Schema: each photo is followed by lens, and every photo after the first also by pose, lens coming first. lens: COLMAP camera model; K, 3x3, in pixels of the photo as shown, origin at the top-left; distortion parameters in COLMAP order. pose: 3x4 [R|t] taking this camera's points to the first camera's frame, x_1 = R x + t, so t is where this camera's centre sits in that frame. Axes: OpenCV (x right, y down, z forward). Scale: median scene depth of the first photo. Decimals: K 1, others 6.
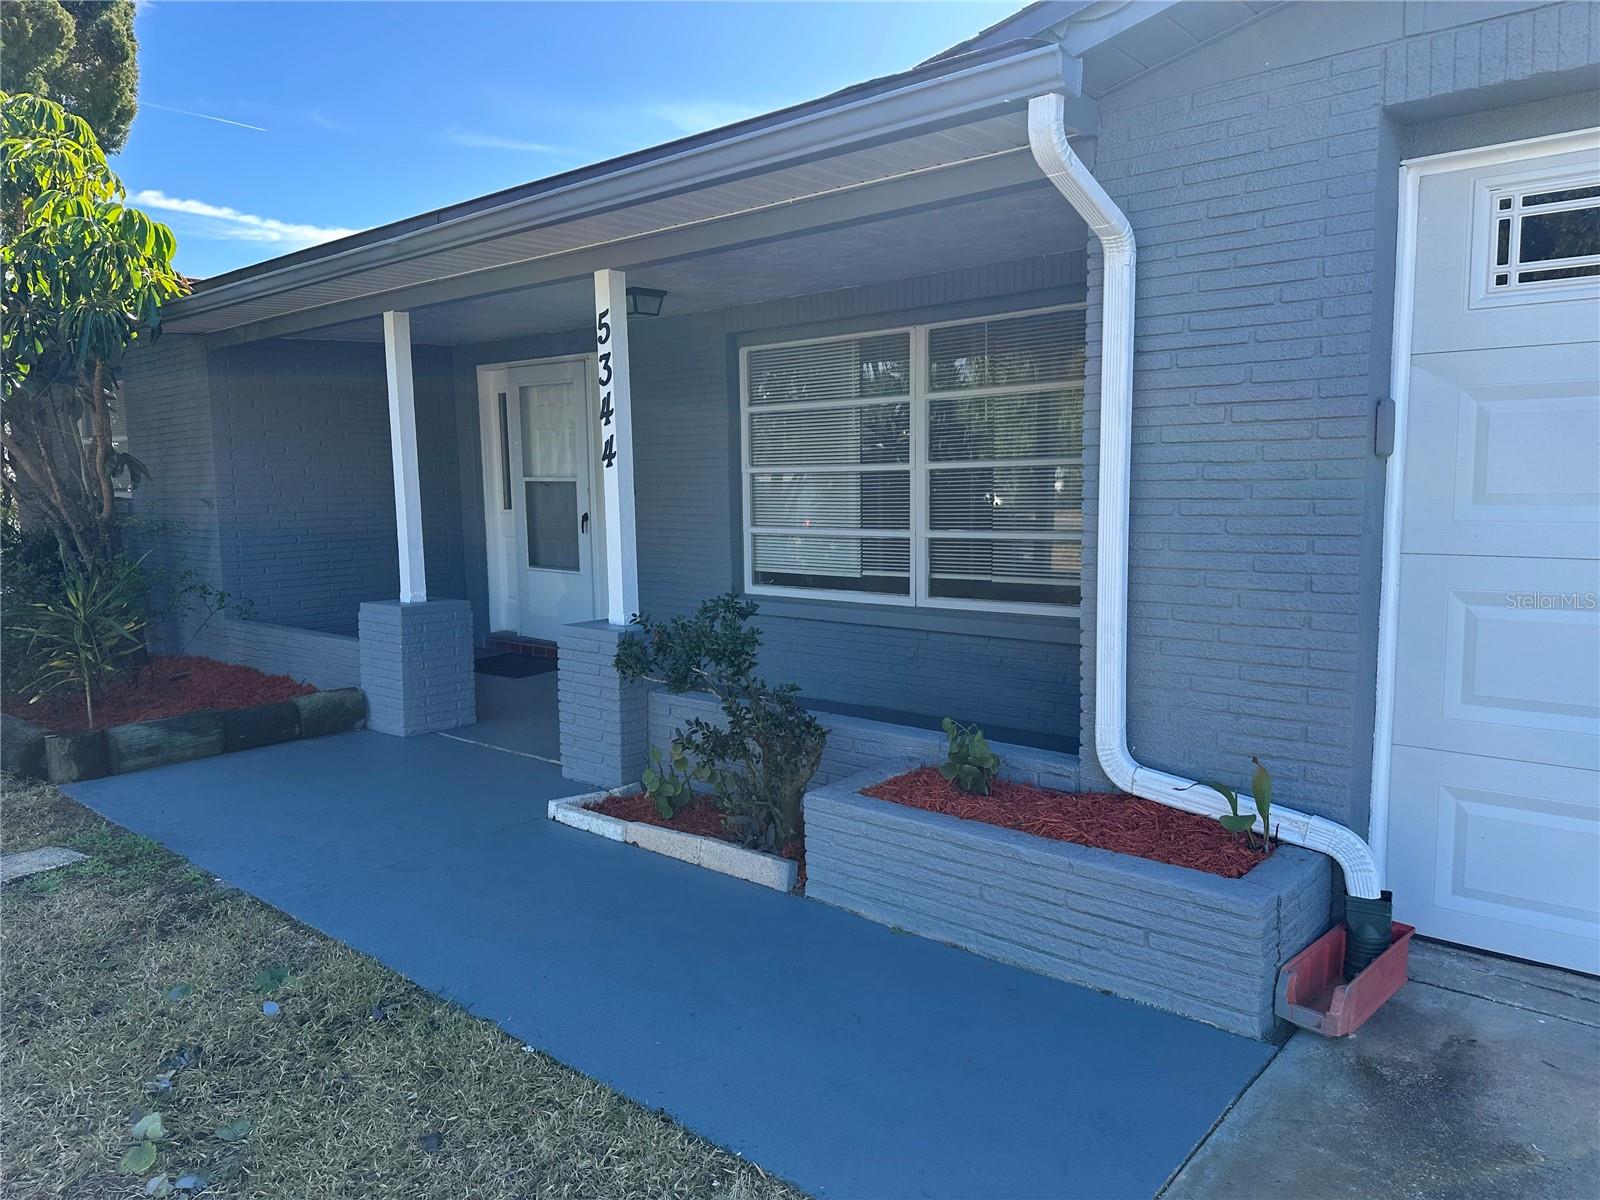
lens RADIAL K [[1134.5, 0, 802.6], [0, 1134.5, 608.3], [0, 0, 1]] dist [0.048070, -0.056721]
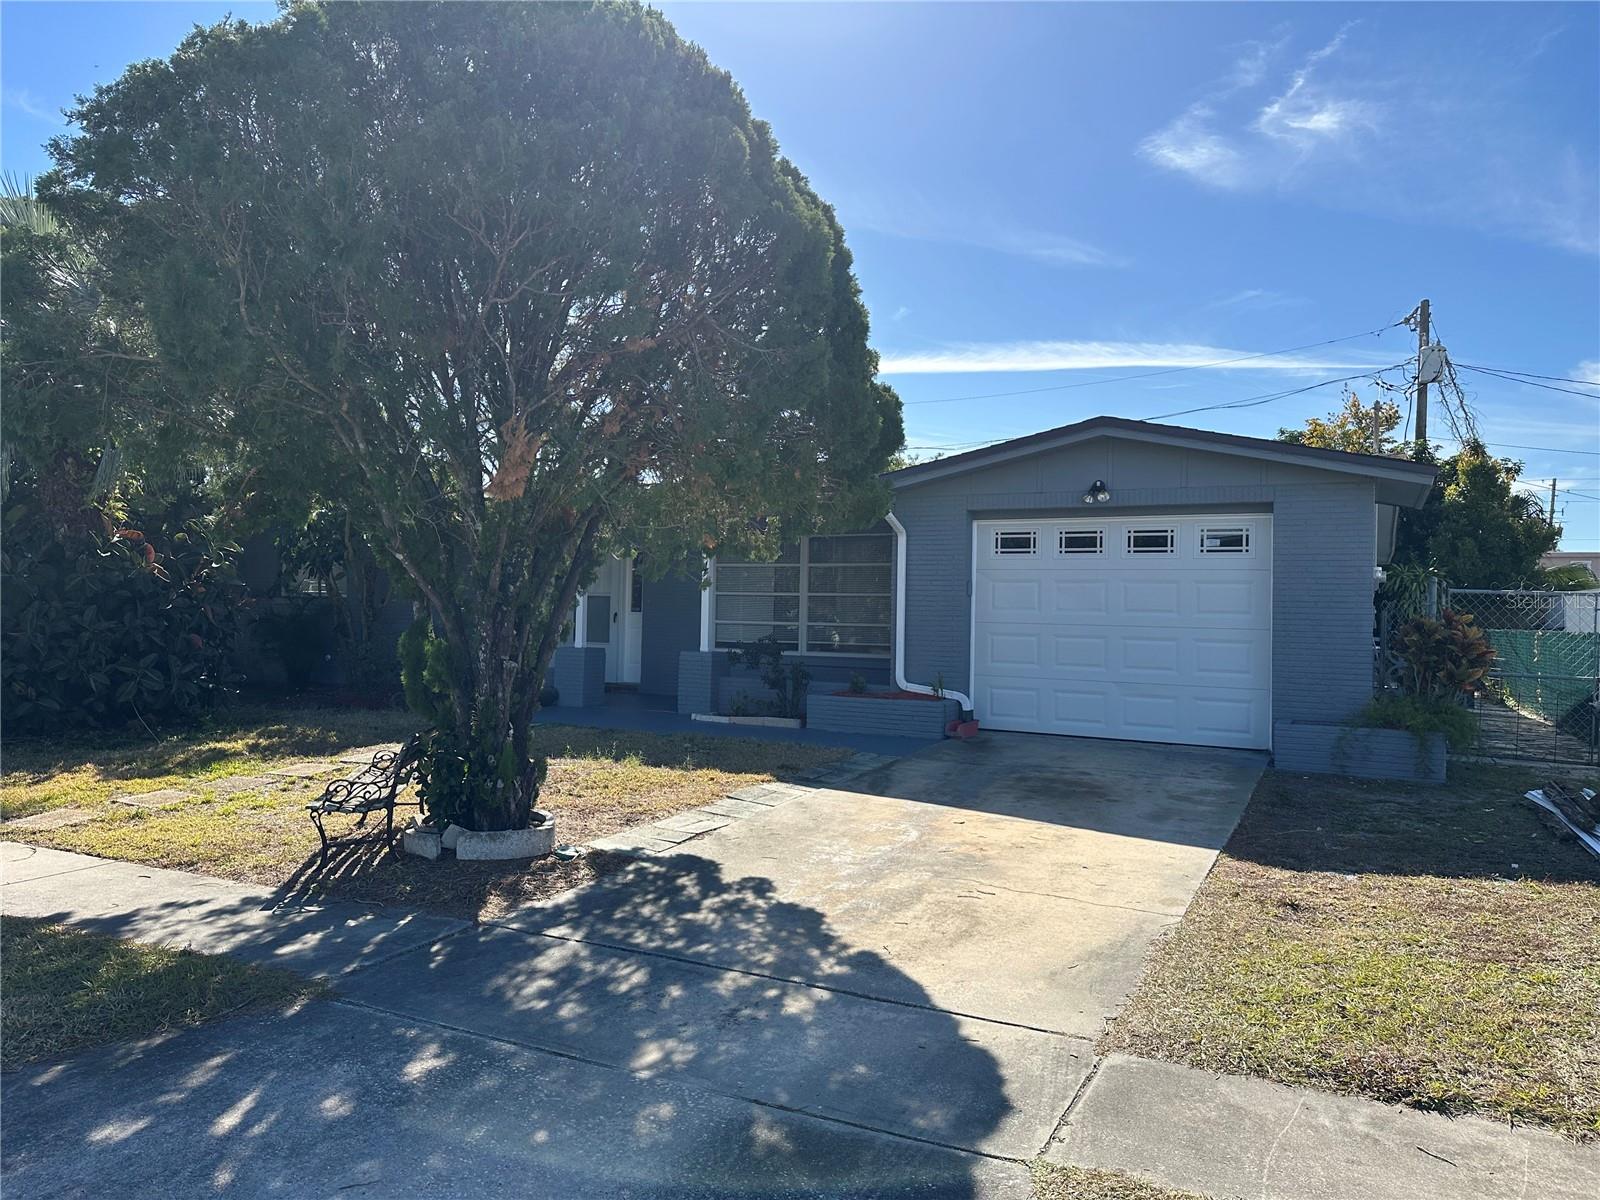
lens RADIAL K [[1134.5, 0, 798.2], [0, 1134.5, 597.3], [0, 0, 1]] dist [0.048070, -0.056721]
pose [[0.968259, 0.035083, 0.247473, -0.951014], [-0.003661, 0.991985, -0.126302, 0.340193], [-0.249921, 0.121387, 0.960627, -2.411287]]
